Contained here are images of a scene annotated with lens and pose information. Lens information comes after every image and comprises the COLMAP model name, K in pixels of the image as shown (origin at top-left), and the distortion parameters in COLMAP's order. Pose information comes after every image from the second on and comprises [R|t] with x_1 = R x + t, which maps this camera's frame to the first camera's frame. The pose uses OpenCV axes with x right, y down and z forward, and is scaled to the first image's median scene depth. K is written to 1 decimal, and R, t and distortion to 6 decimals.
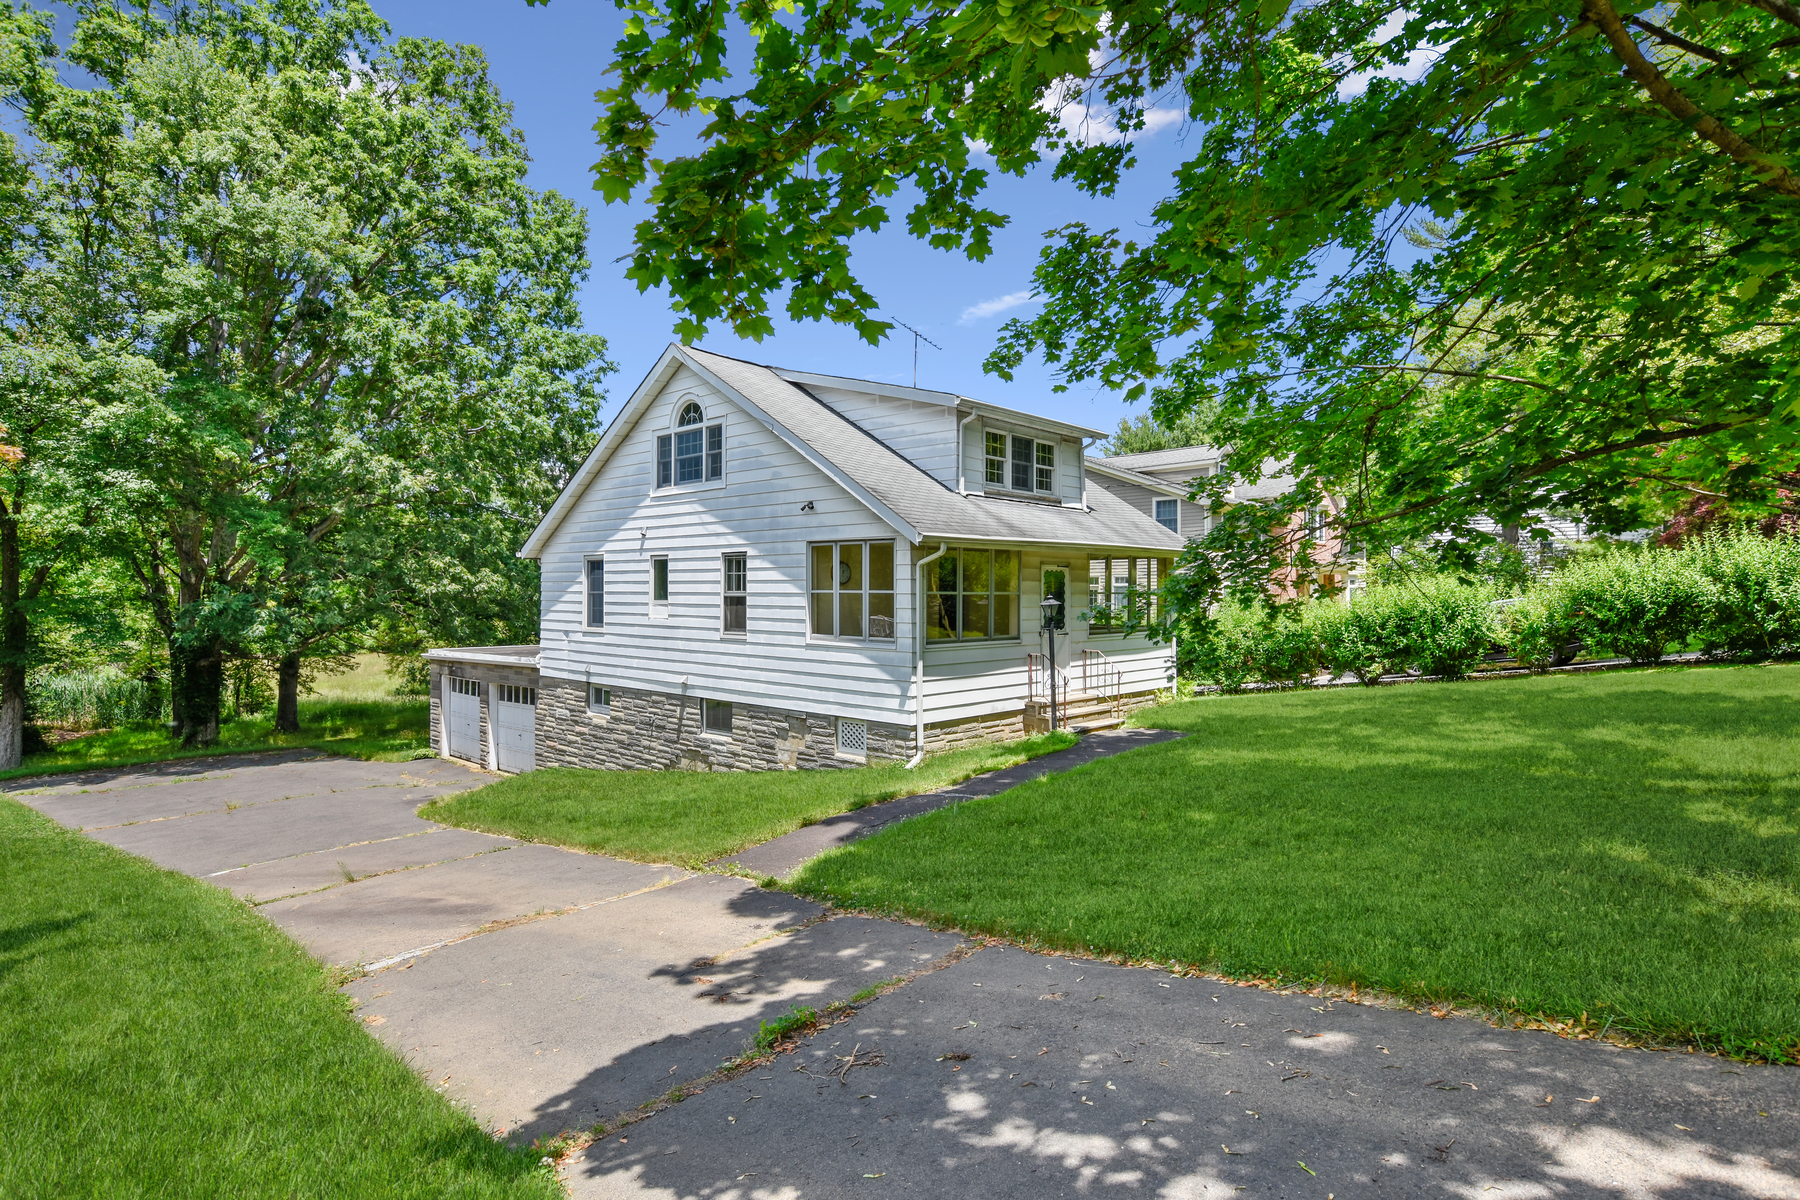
lens RADIAL K [[956.5, 0, 903.9], [0, 956.5, 595.4], [0, 0, 1]] dist [-0.022368, -0.000262]
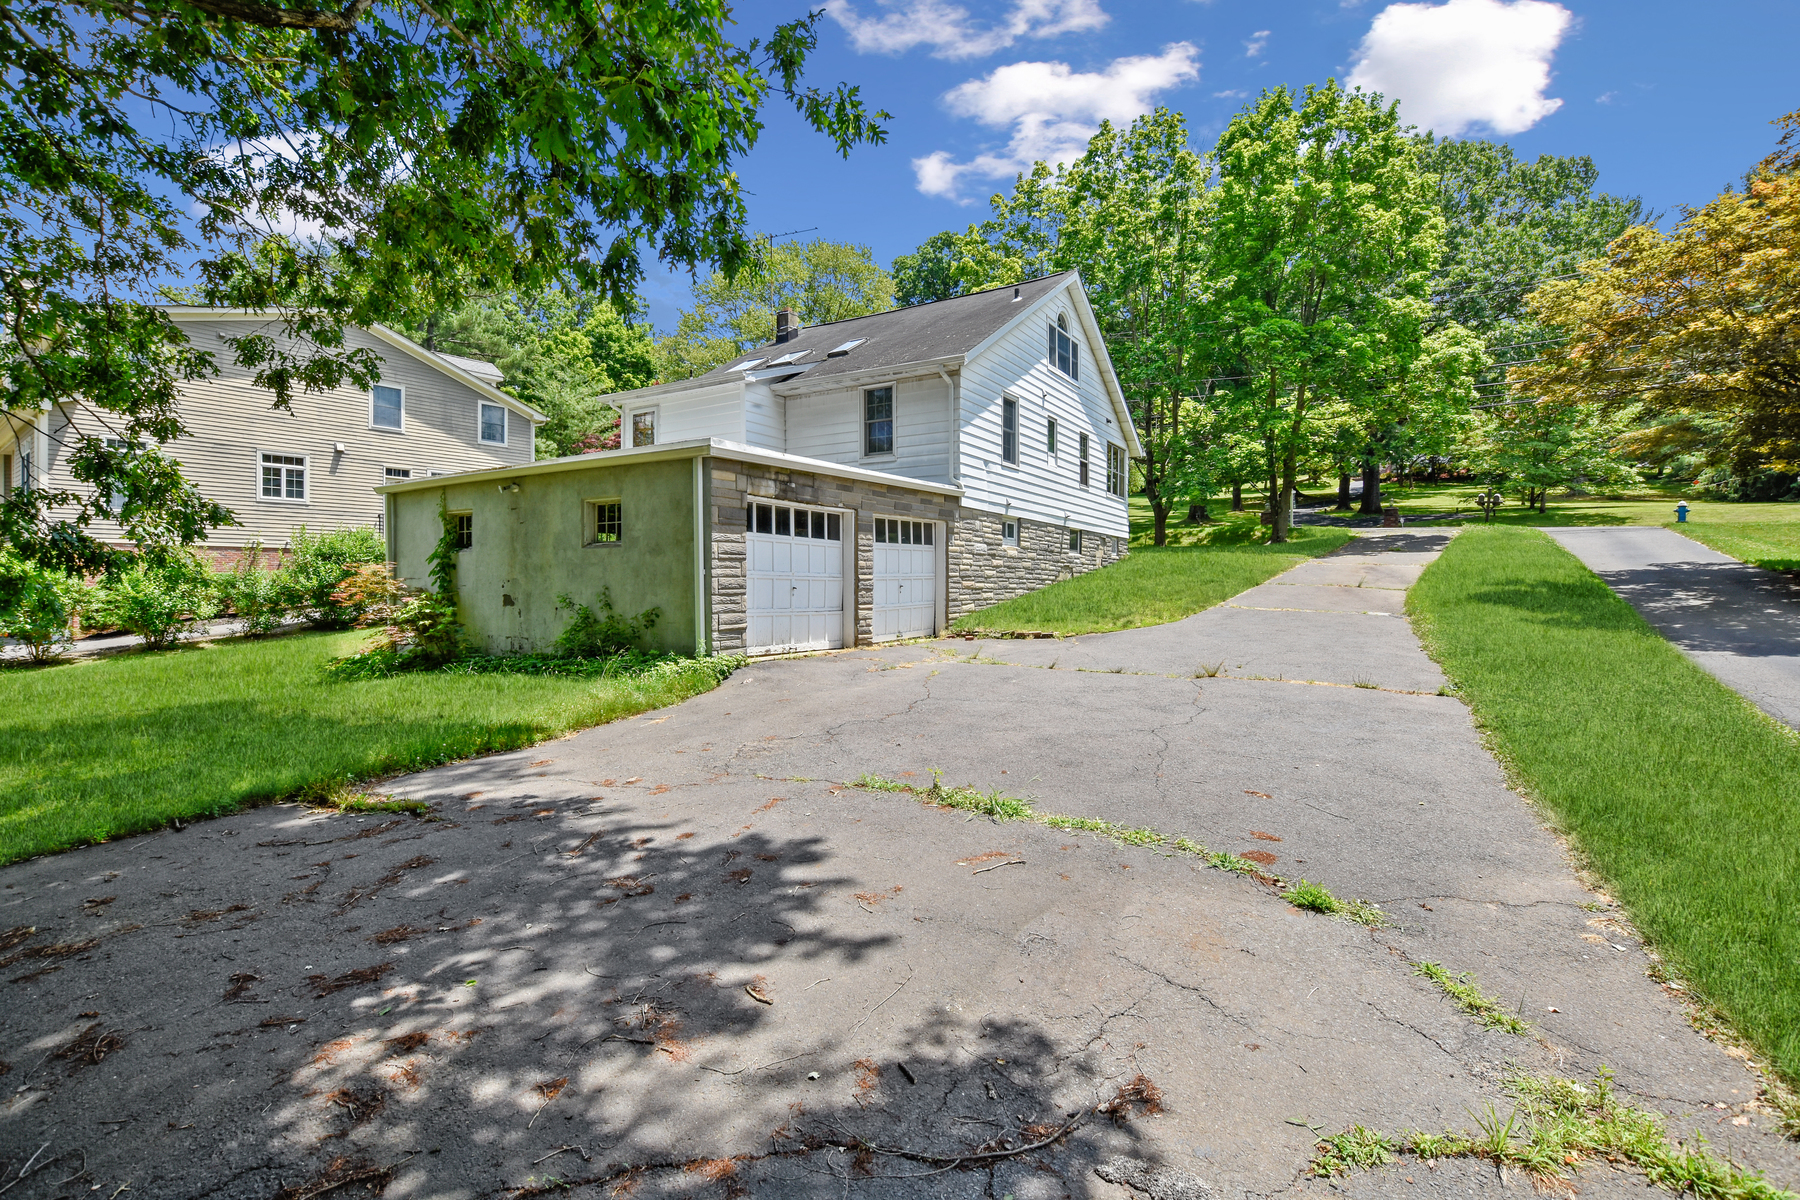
lens RADIAL K [[785.6, 0, 895.9], [0, 785.6, 590.0], [0, 0, 1]] dist [-0.000798, -0.000029]
pose [[-0.172262, -0.009335, 0.985007, -1.011634], [-0.002058, 0.999956, 0.009117, 0.144799], [-0.985049, -0.000457, -0.172274, 1.113831]]
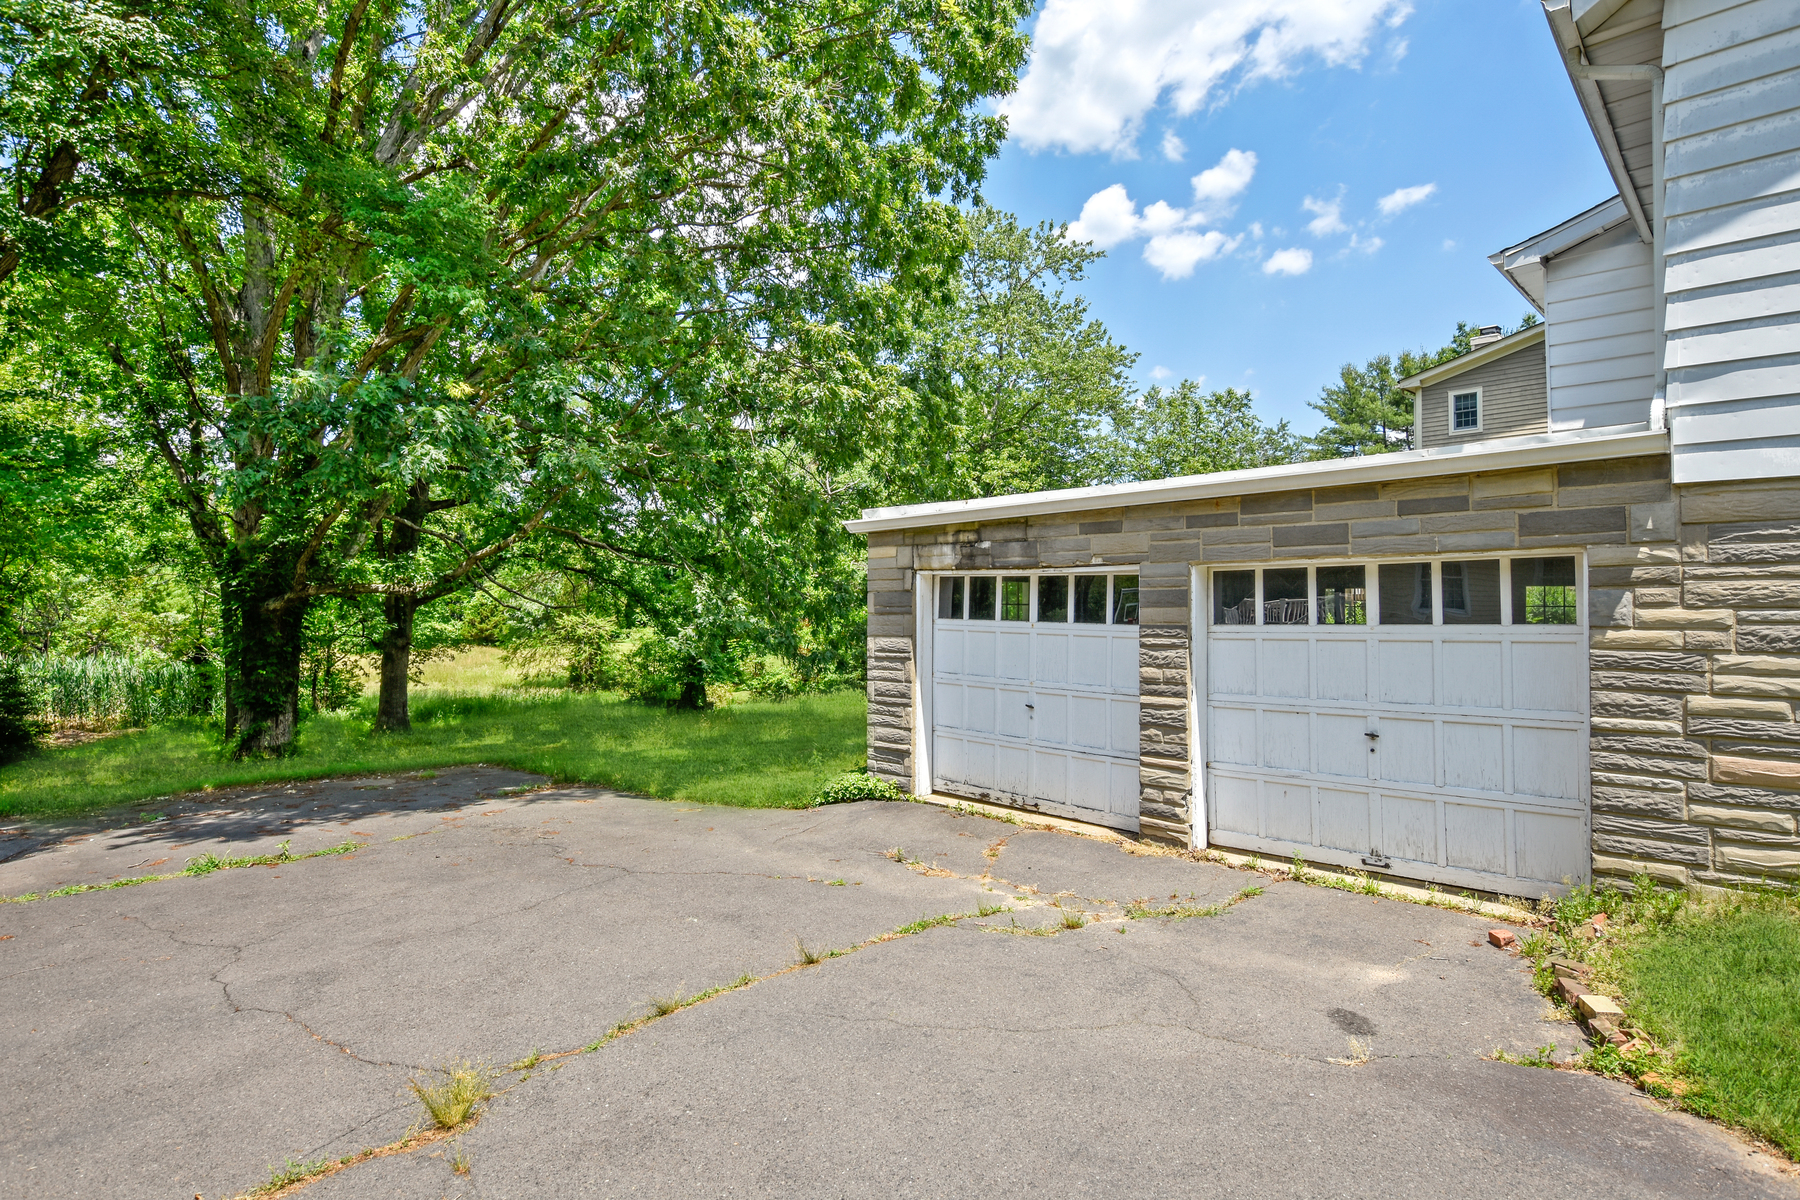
lens RADIAL K [[956.5, 0, 893.8], [0, 956.5, 603.3], [0, 0, 1]] dist [-0.022368, -0.000262]
pose [[0.998684, 0.003167, -0.051180, -0.540364], [-0.003414, 0.999983, -0.004737, 0.109836], [0.051164, 0.004905, 0.998678, 0.714470]]
